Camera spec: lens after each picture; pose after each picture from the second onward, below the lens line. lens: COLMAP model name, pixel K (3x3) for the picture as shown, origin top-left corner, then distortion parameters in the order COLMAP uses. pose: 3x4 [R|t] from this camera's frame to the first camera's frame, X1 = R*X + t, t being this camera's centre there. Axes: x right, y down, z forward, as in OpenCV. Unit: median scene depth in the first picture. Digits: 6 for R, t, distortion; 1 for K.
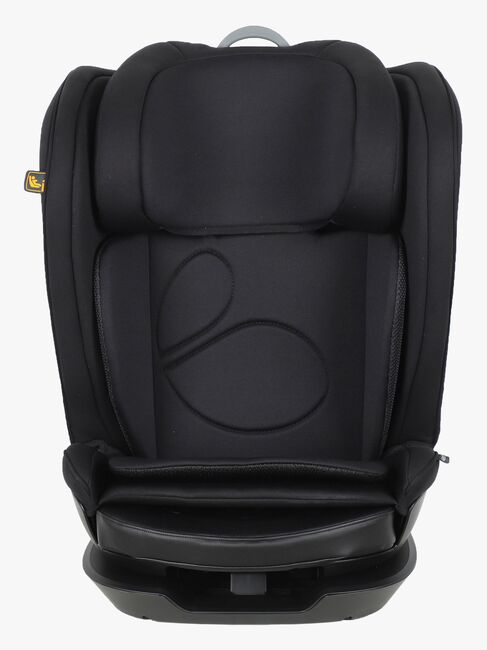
lens RADIAL K [[1206.6, 0, 244.0], [0, 1206.6, 320.4], [0, 0, 1]] dist [0.008255, 0.000000]
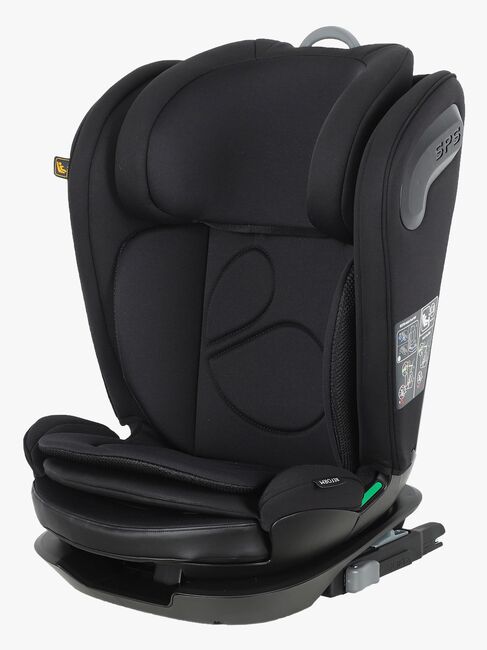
lens RADIAL K [[1206.6, 0, 242.6], [0, 1206.6, 328.4], [0, 0, 1]] dist [0.008255, 0.000000]
pose [[0.935275, 0.116756, -0.334108, 0.313111], [-0.110520, 0.993159, 0.037684, -0.028249], [0.336223, 0.001681, 0.941781, 0.044205]]
